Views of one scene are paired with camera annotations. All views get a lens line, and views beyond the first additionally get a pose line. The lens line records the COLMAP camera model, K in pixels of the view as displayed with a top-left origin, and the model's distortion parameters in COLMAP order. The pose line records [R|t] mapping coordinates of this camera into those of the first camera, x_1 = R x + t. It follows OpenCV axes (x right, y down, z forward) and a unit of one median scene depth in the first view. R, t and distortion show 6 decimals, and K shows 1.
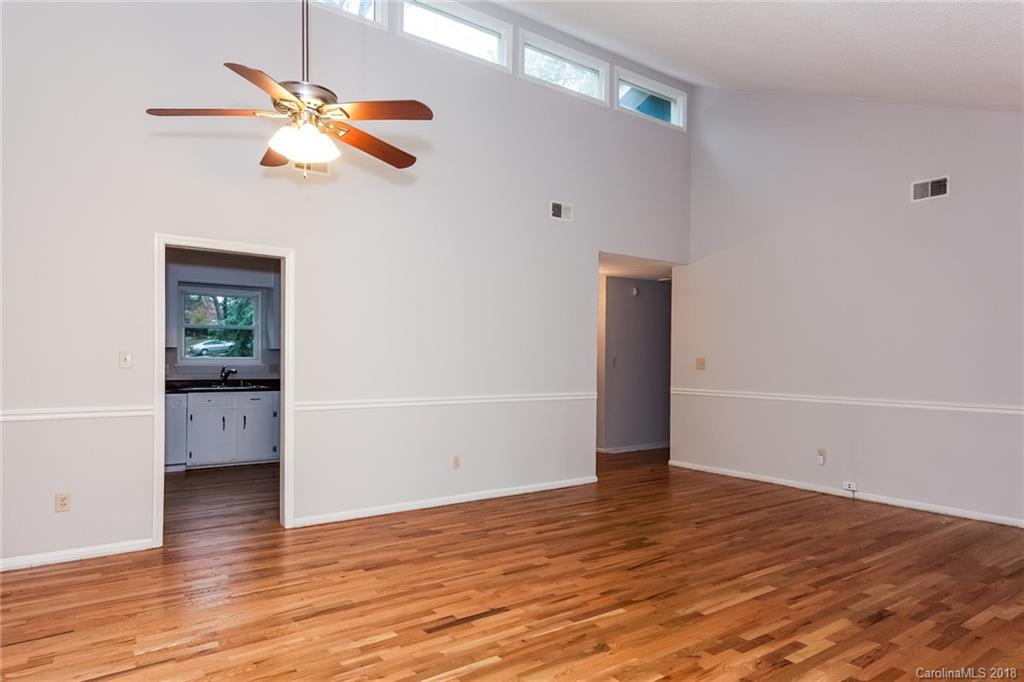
lens RADIAL K [[609.6, 0, 510.1], [0, 609.6, 357.0], [0, 0, 1]] dist [0.003655, 0.000995]
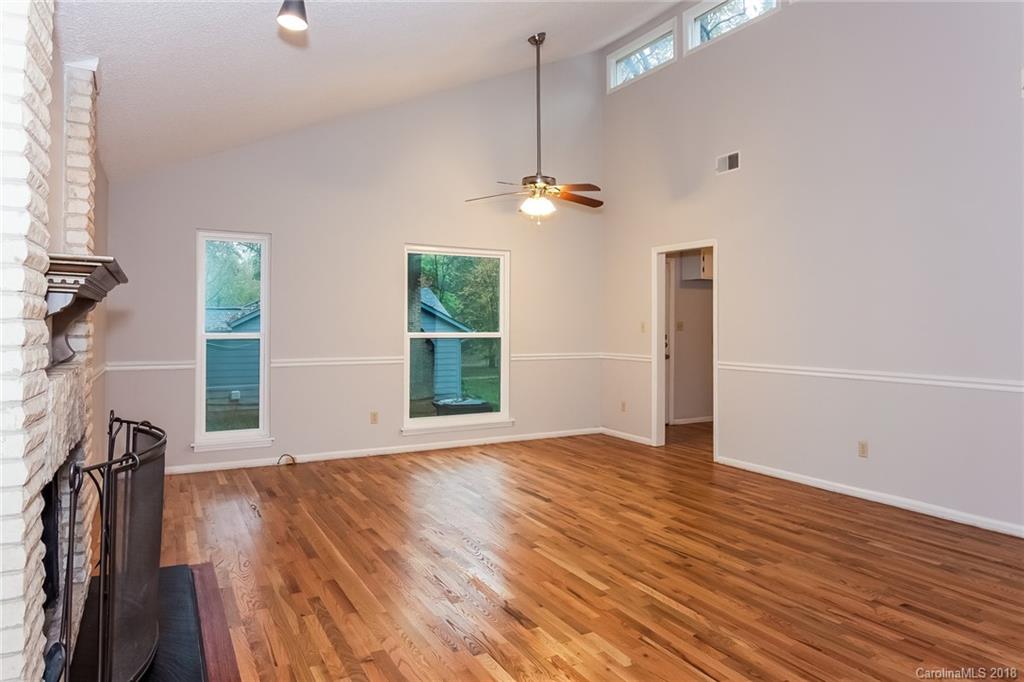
lens RADIAL K [[623.4, 0, 512.0], [0, 623.4, 341.0], [0, 0, 1]] dist [-0.029166, -0.000140]
pose [[-0.095802, 0.016968, -0.995256, 1.236917], [-0.001808, 0.999850, 0.017220, 0.004480], [0.995399, 0.003450, -0.095757, 0.885895]]
